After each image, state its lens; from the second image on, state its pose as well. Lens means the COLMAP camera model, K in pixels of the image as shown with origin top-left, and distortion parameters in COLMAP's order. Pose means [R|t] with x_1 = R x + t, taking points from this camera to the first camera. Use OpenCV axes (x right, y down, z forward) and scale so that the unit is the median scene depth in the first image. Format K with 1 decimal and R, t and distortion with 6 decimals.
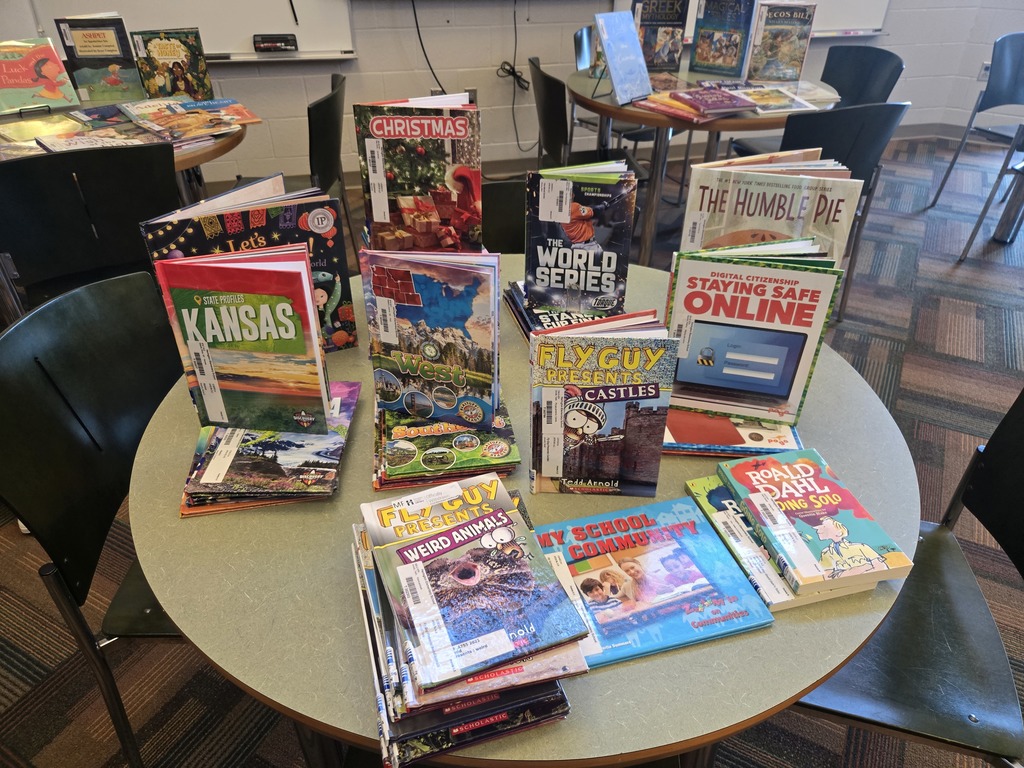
lens RADIAL K [[689.9, 0, 511.8], [0, 689.9, 398.0], [0, 0, 1]] dist [0.068765, -0.055147]
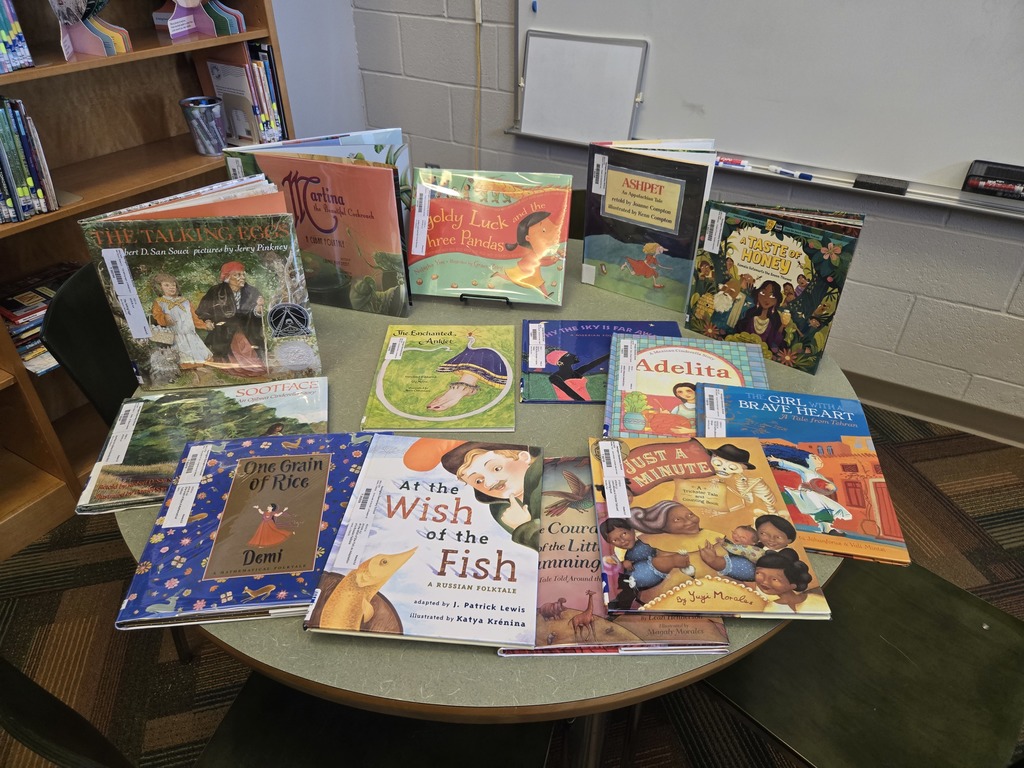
lens RADIAL K [[689.9, 0, 511.8], [0, 689.9, 398.0], [0, 0, 1]] dist [0.068765, -0.055147]
pose [[0.680946, 0.418830, -0.600744, -0.303740], [-0.421292, 0.895021, 0.146459, -0.413510], [0.599020, 0.153358, 0.785911, 0.587983]]
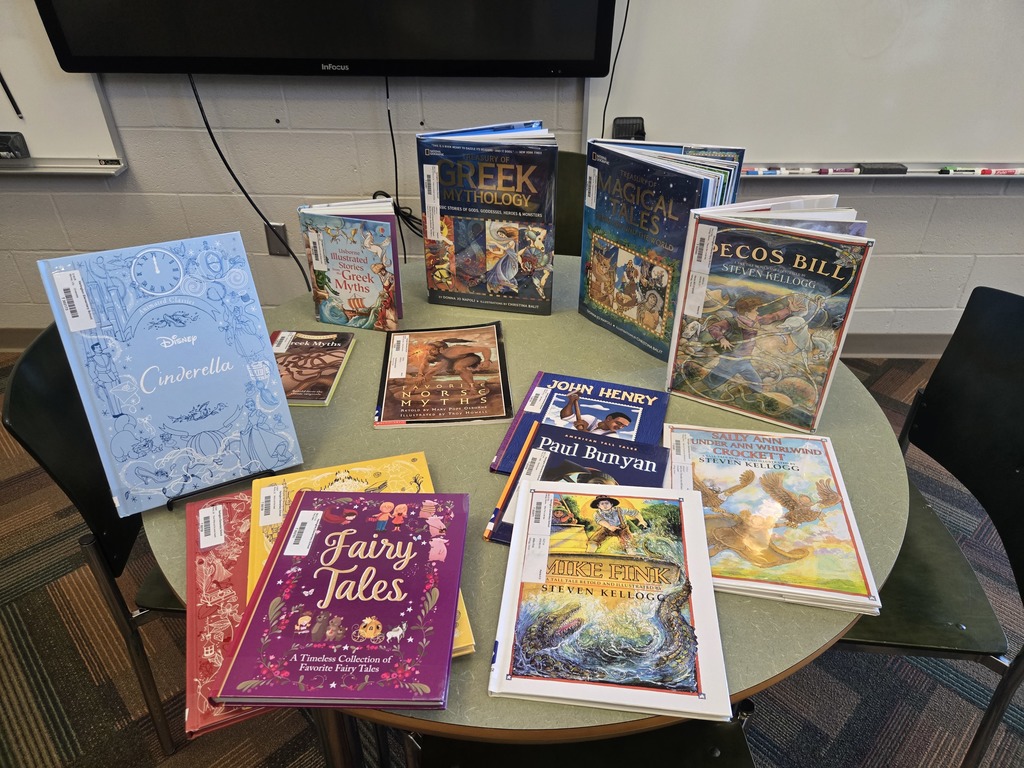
lens RADIAL K [[689.7, 0, 512.0], [0, 689.7, 384.0], [0, 0, 1]] dist [0.068997, -0.059608]
pose [[0.954917, 0.157388, -0.251718, 0.411518], [-0.164847, 0.986281, -0.008689, -0.522504], [0.246897, 0.049793, 0.967762, 0.744385]]
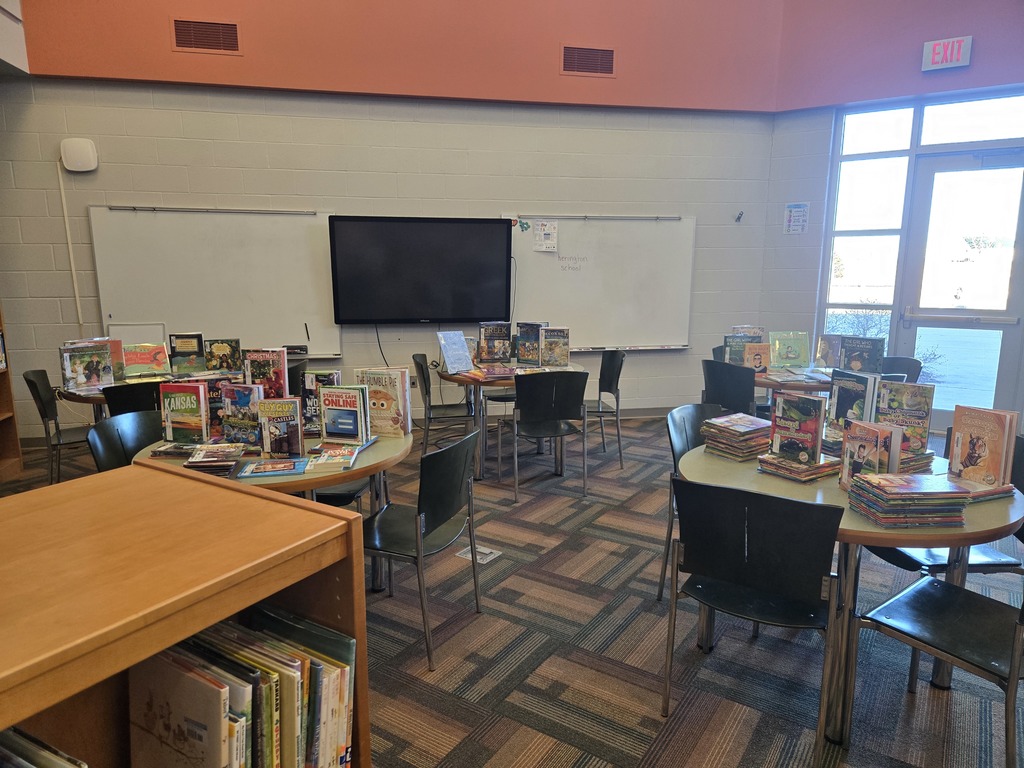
lens RADIAL K [[689.9, 0, 511.8], [0, 689.9, 398.0], [0, 0, 1]] dist [0.068765, -0.055147]
pose [[0.995336, 0.007430, -0.096185, 0.510558], [-0.046617, 0.909941, -0.412110, 0.398645], [0.084461, 0.414672, 0.906043, -0.642244]]
